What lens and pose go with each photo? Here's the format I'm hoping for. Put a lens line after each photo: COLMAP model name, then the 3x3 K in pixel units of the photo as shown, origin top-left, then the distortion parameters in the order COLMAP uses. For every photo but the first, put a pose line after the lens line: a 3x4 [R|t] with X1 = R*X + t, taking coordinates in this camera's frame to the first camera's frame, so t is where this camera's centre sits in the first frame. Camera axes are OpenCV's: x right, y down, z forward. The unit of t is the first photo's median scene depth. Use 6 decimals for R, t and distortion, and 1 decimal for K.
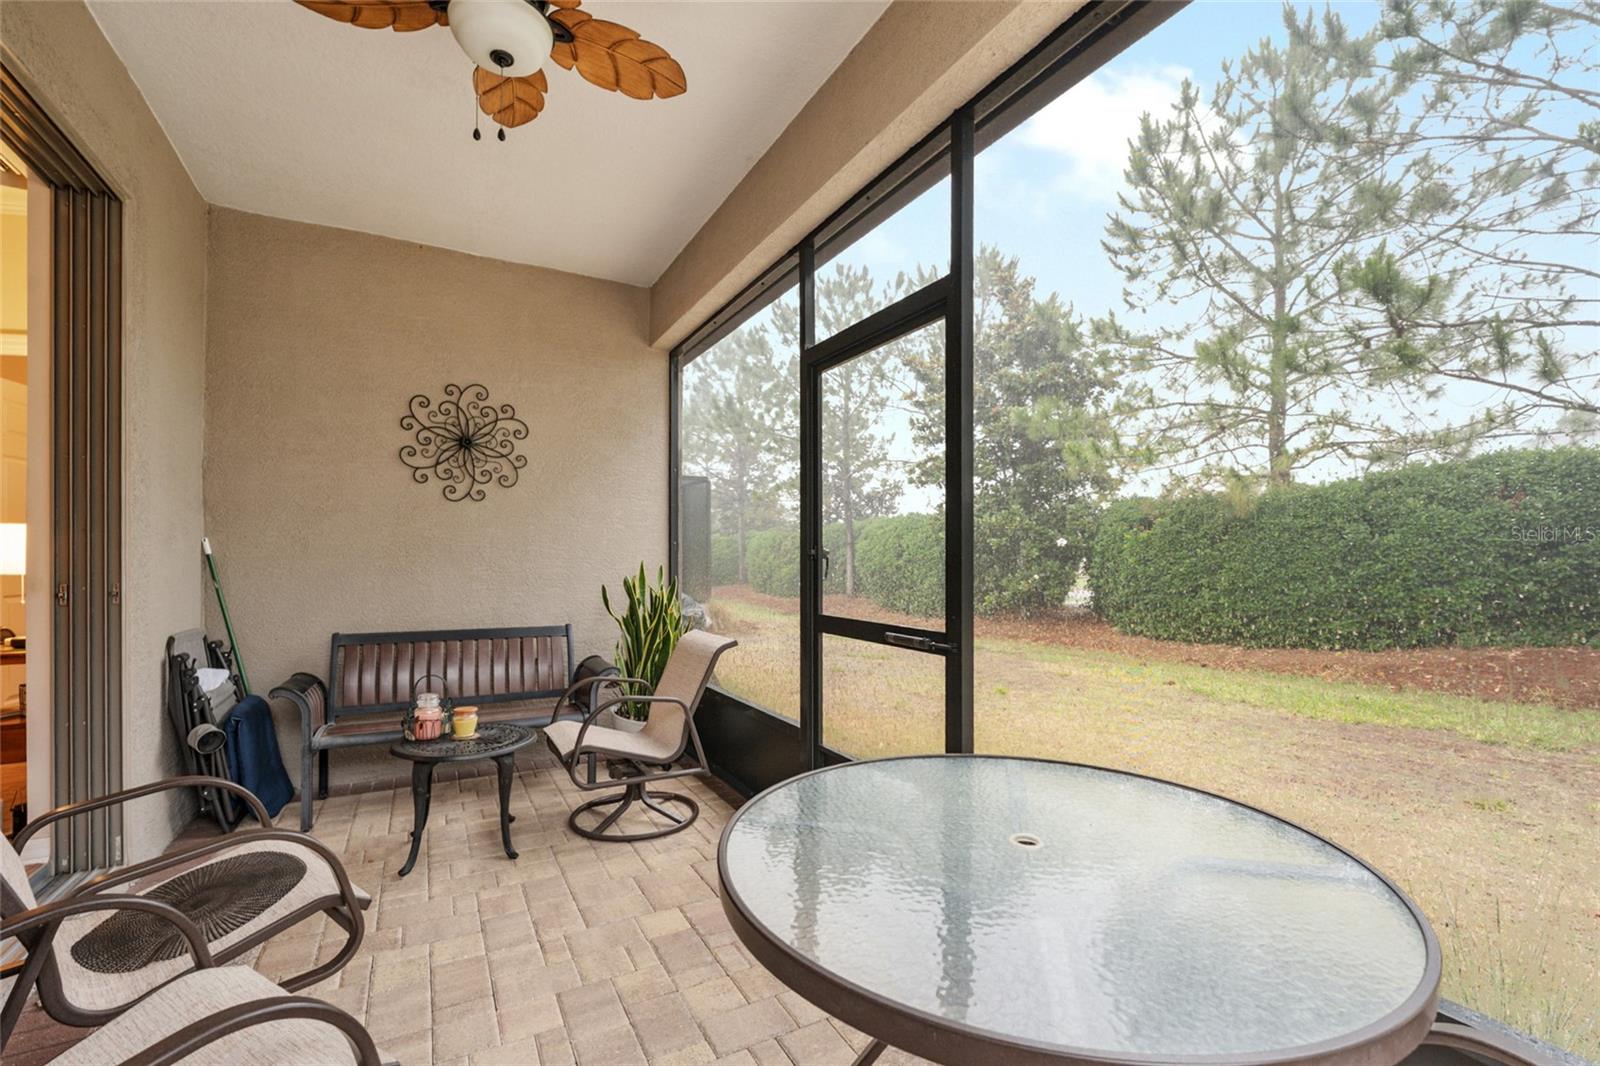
lens RADIAL K [[654.5, 0, 808.4], [0, 654.5, 554.1], [0, 0, 1]] dist [-0.015091, -0.000134]
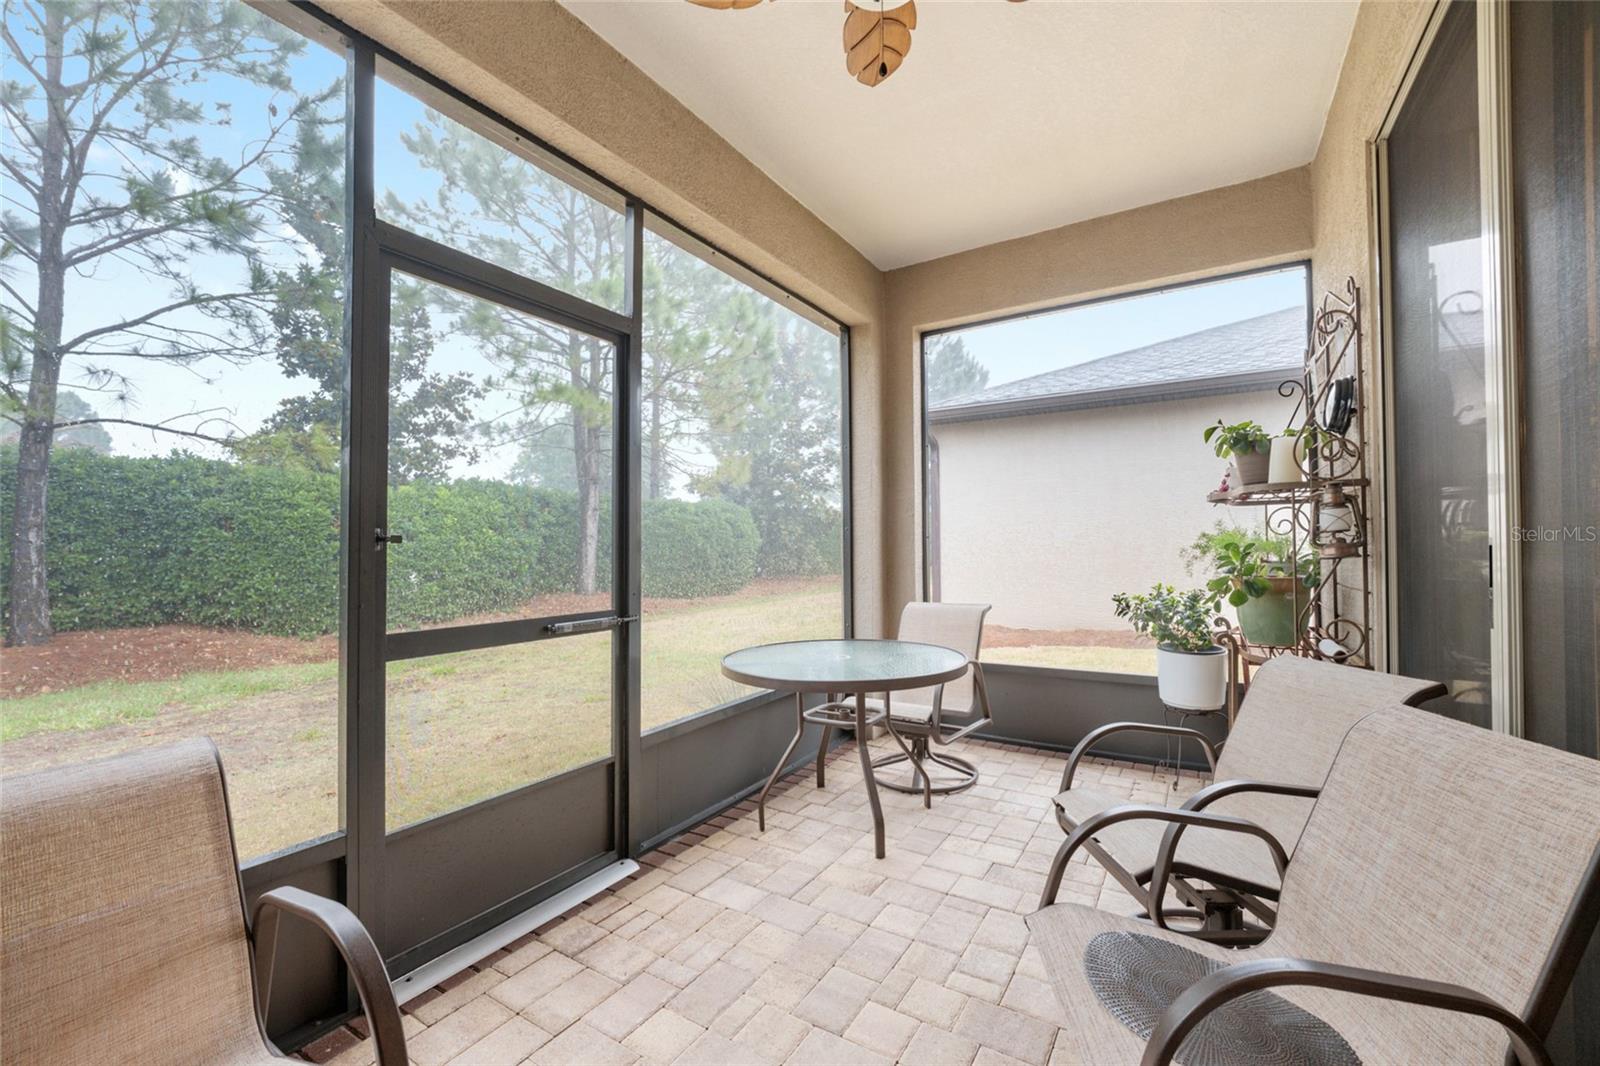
lens RADIAL K [[642.5, 0, 804.4], [0, 642.5, 537.0], [0, 0, 1]] dist [-0.014432, 0.000553]
pose [[-0.466352, 0.018728, 0.884401, -0.607680], [0.000962, 0.999786, -0.020665, 0.007731], [-0.884599, -0.008786, -0.466270, 0.769228]]
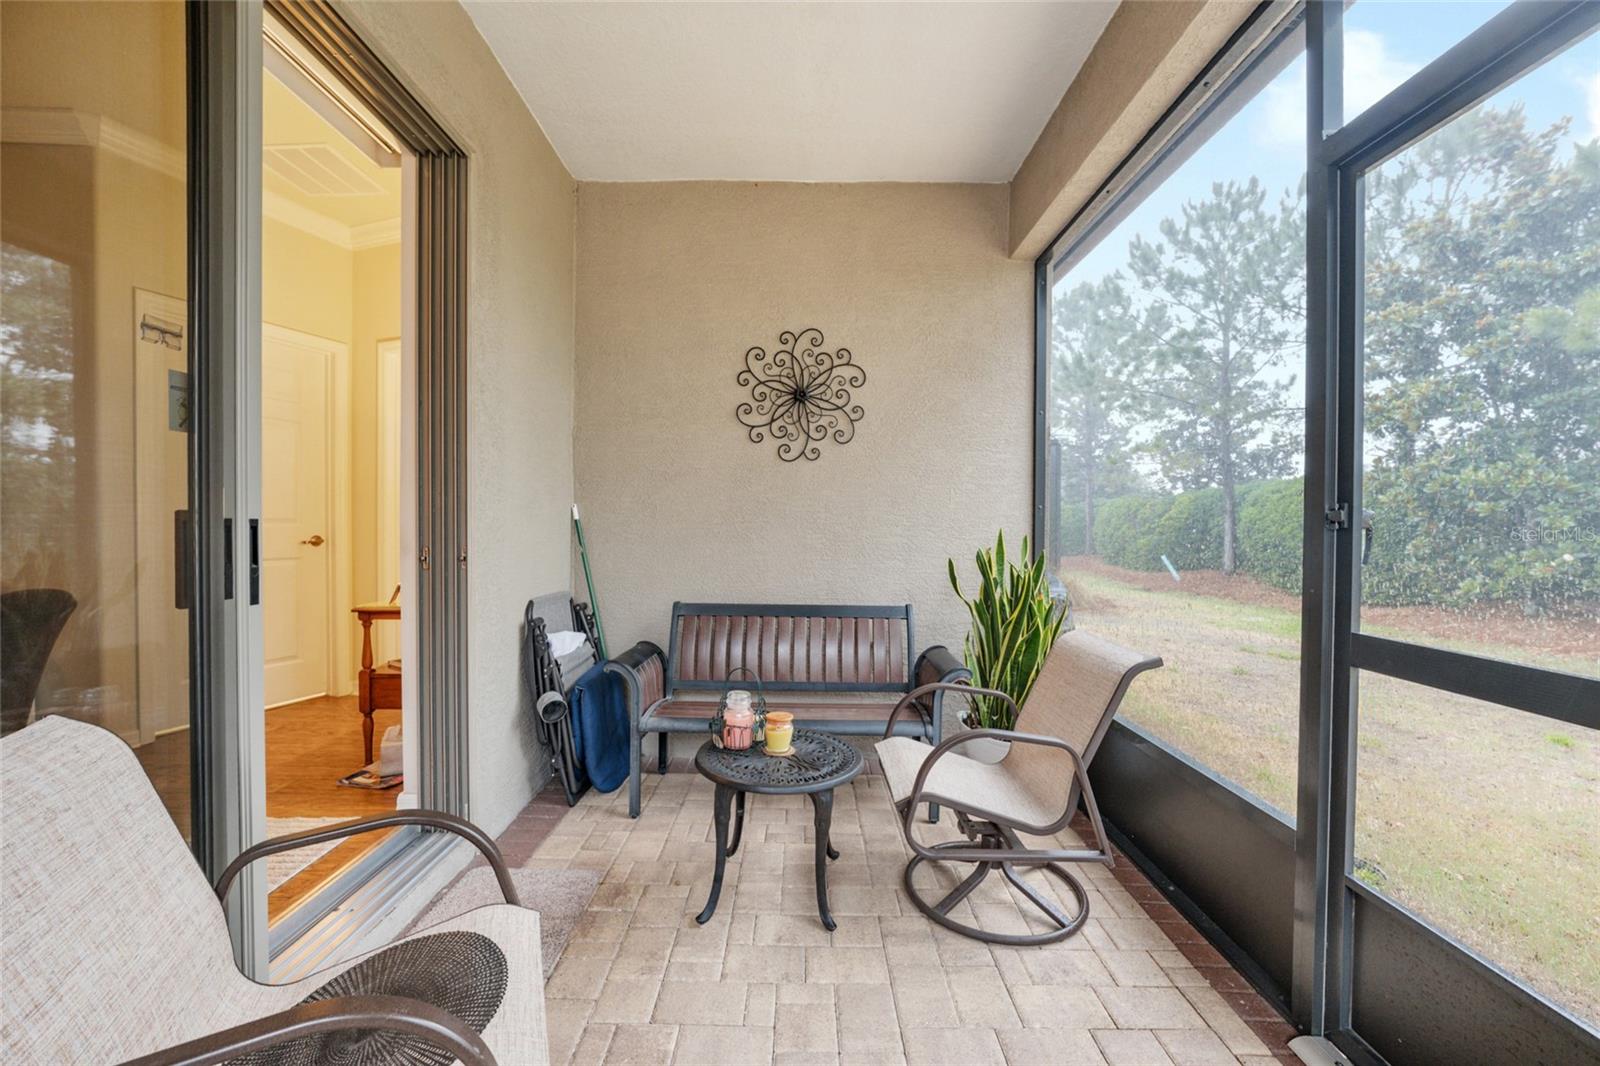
lens RADIAL K [[642.5, 0, 804.4], [0, 642.5, 537.0], [0, 0, 1]] dist [-0.014432, 0.000553]
pose [[0.867230, 0.013916, -0.497712, -0.094148], [-0.002935, 0.999735, 0.022838, 0.003526], [0.497898, -0.018345, 0.867041, 0.277408]]
